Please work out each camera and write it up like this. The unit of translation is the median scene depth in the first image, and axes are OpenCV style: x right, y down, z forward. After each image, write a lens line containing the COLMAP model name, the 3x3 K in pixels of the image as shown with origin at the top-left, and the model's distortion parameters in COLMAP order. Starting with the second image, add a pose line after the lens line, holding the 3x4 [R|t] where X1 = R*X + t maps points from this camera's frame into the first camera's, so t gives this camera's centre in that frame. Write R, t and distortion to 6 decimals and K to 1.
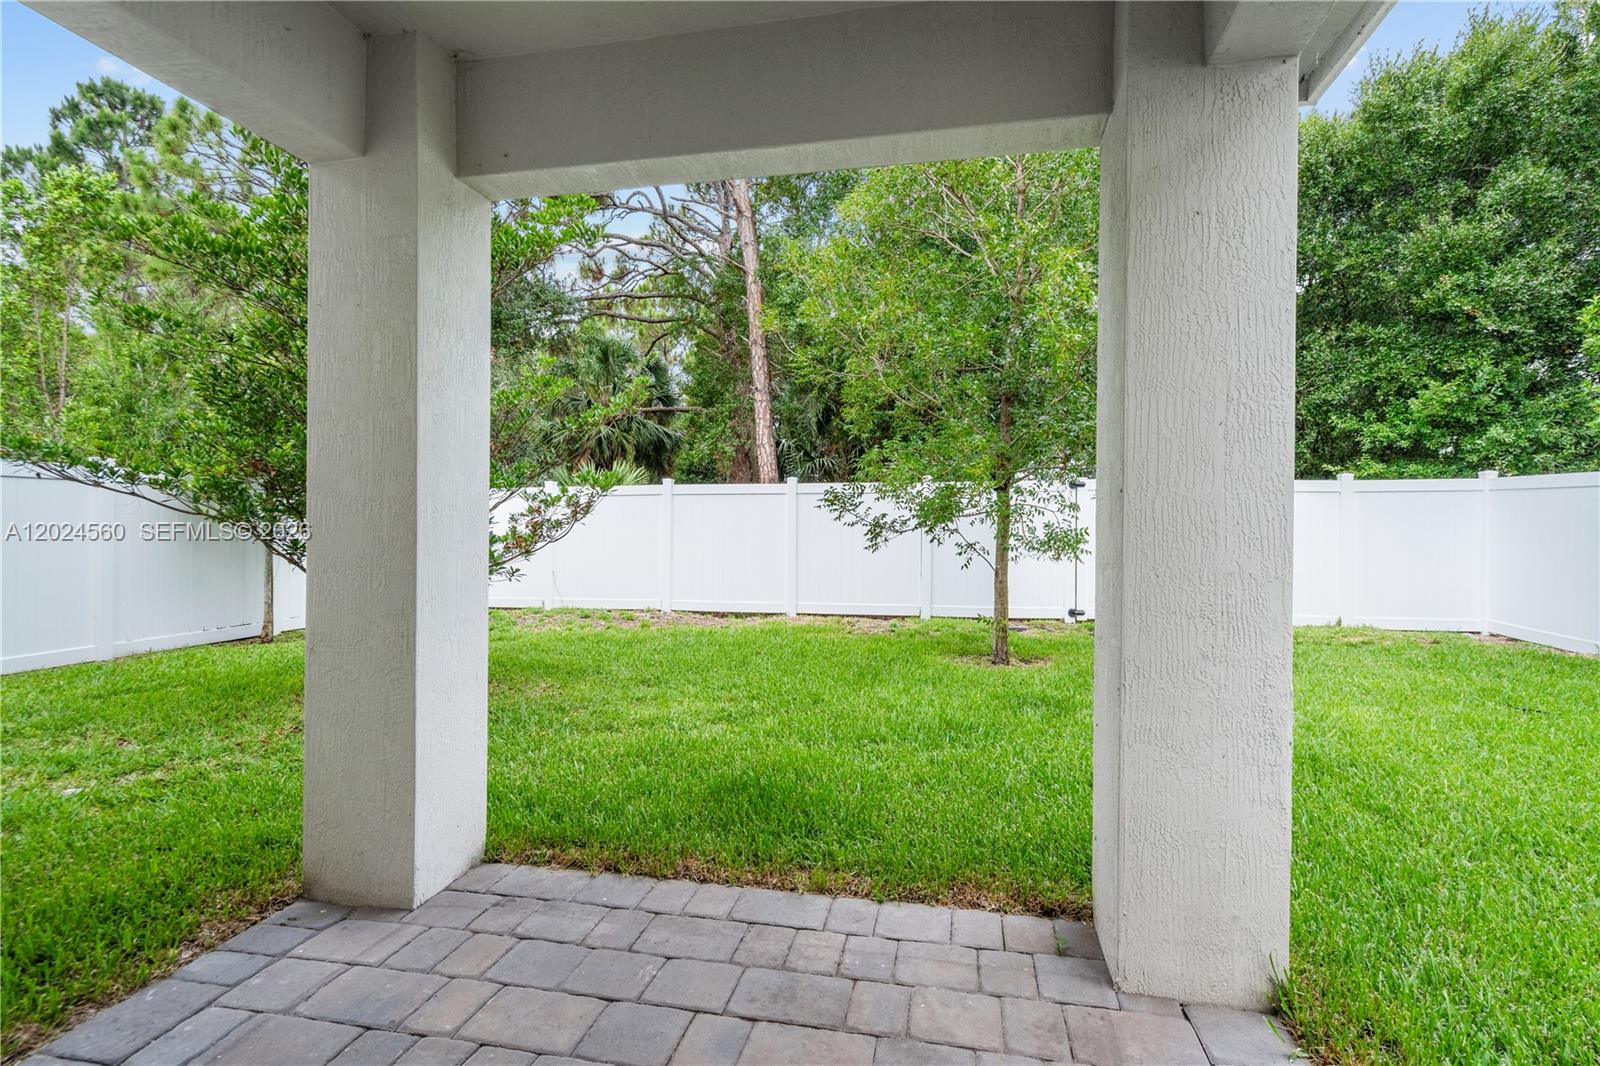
lens RADIAL K [[788.5, 0, 801.7], [0, 788.5, 519.6], [0, 0, 1]] dist [0.000700, 0.000687]
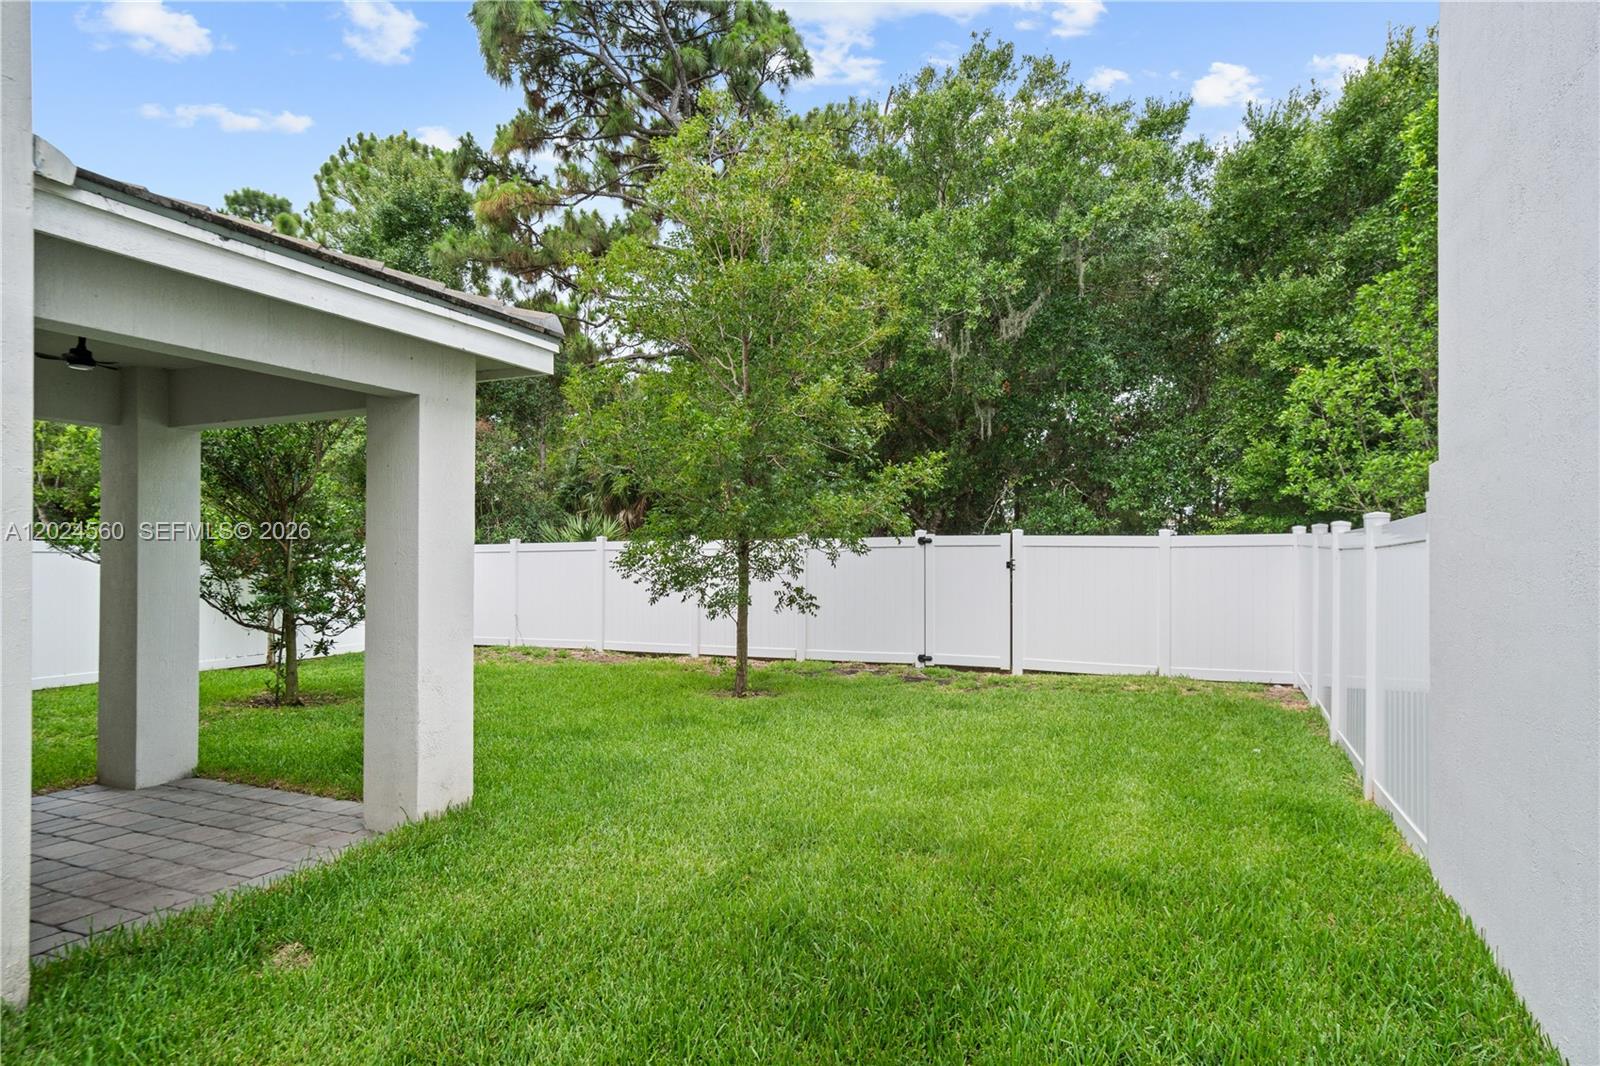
lens RADIAL K [[881.1, 0, 799.4], [0, 881.1, 548.0], [0, 0, 1]] dist [0.008662, 0.000539]
pose [[0.976286, -0.007606, -0.216352, 0.641237], [0.006803, 0.999967, -0.004457, -0.044101], [0.216379, 0.002879, 0.976305, -0.333659]]
